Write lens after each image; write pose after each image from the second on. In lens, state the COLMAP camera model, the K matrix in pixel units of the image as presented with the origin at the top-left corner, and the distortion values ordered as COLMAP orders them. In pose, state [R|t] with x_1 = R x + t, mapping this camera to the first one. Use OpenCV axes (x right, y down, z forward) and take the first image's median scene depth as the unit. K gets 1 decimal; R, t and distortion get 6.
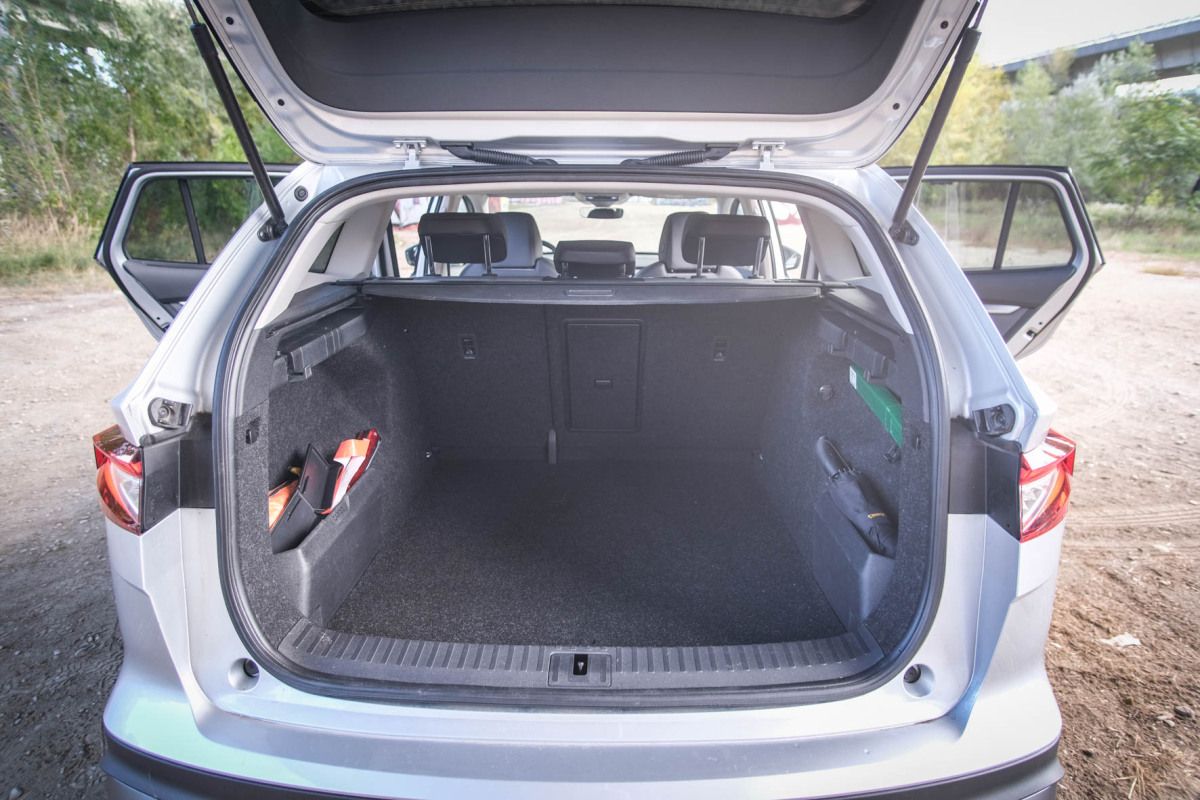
lens RADIAL K [[654.9, 0, 598.1], [0, 654.9, 403.0], [0, 0, 1]] dist [-0.029432, 0.010534]
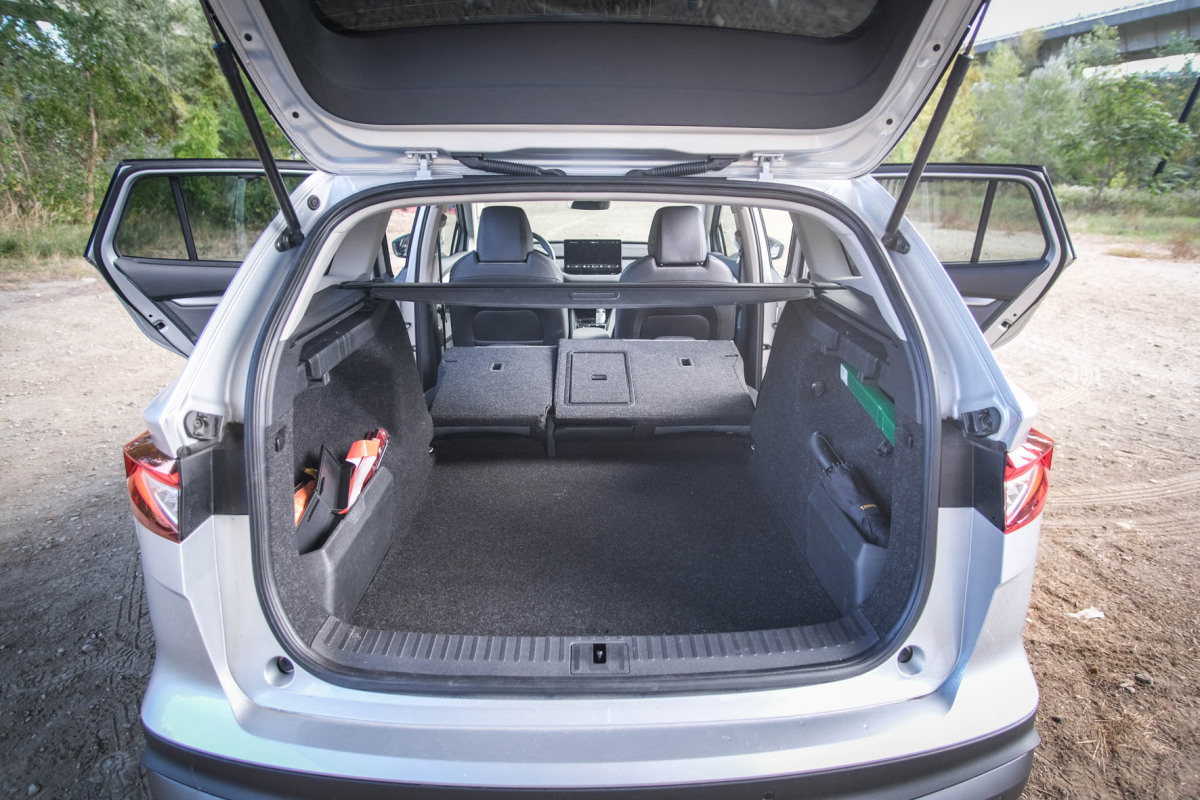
lens RADIAL K [[654.9, 0, 598.1], [0, 654.9, 403.0], [0, 0, 1]] dist [-0.029432, 0.010534]
pose [[0.999271, -0.011755, 0.036316, -0.045049], [0.010708, 0.999525, 0.028893, -0.028314], [-0.036638, -0.028484, 0.998923, -0.039011]]
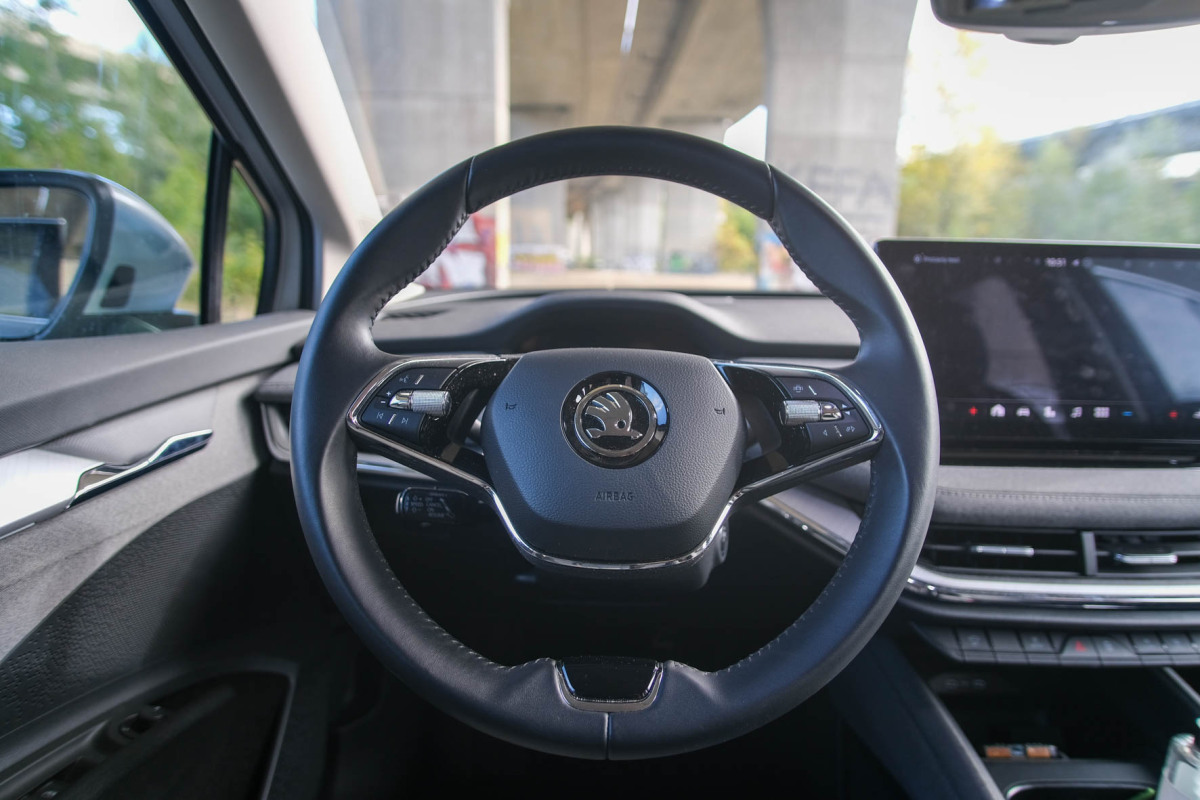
lens RADIAL K [[654.9, 0, 598.1], [0, 654.9, 403.0], [0, 0, 1]] dist [-0.029432, 0.010534]
pose [[0.999590, 0.011770, 0.026104, -0.149656], [-0.008670, 0.993233, -0.115814, -0.225736], [-0.027290, 0.115541, 0.992928, 1.050050]]
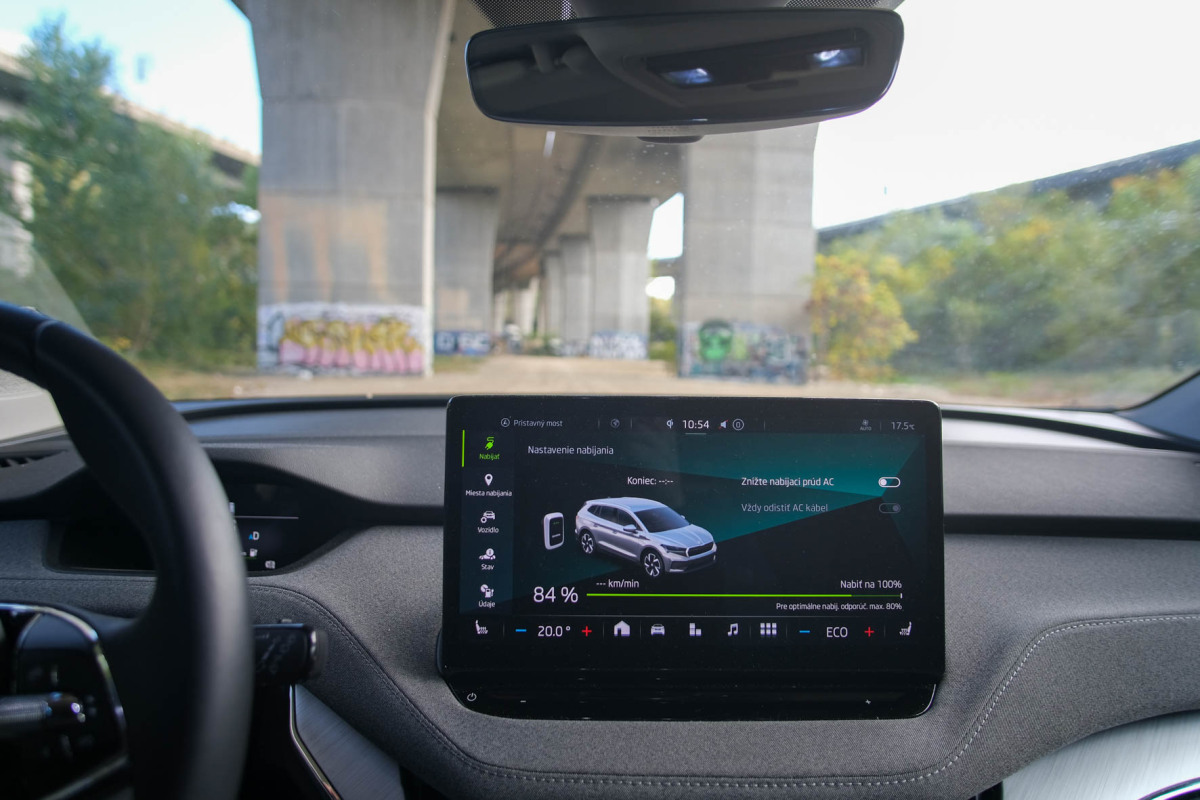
lens RADIAL K [[643.6, 0, 584.4], [0, 643.6, 399.9], [0, 0, 1]] dist [-0.016824, 0.000092]
pose [[0.998605, 0.012565, 0.051281, -0.038141], [-0.000947, 0.975375, -0.220550, -0.265648], [-0.052790, 0.220193, 0.974027, 1.094970]]
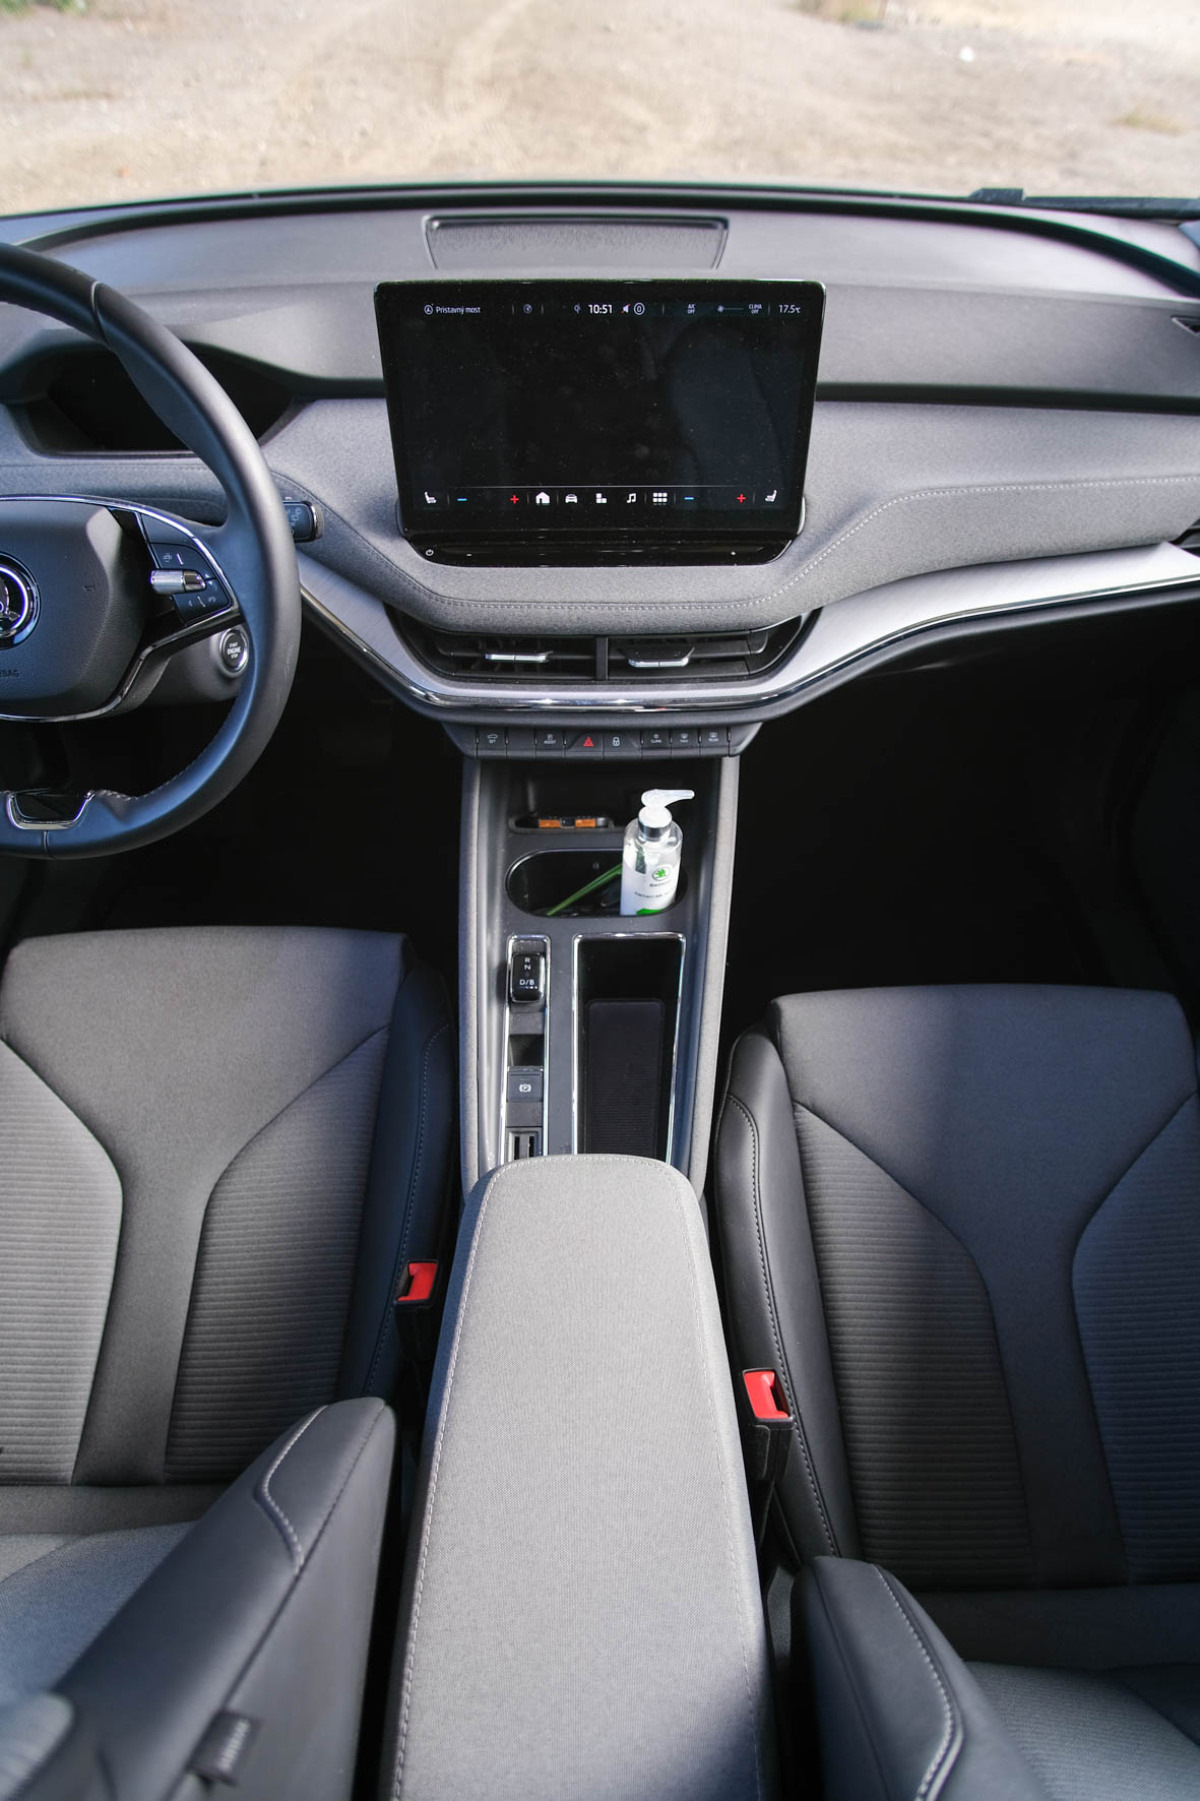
lens RADIAL K [[982.9, 0, 606.6], [0, 982.9, 915.5], [0, 0, 1]] dist [-0.029432, 0.010534]
pose [[0.999086, -0.030754, 0.029683, -0.015789], [0.011615, 0.863685, 0.503898, -0.284102], [-0.041133, -0.503092, 0.863253, 0.951044]]
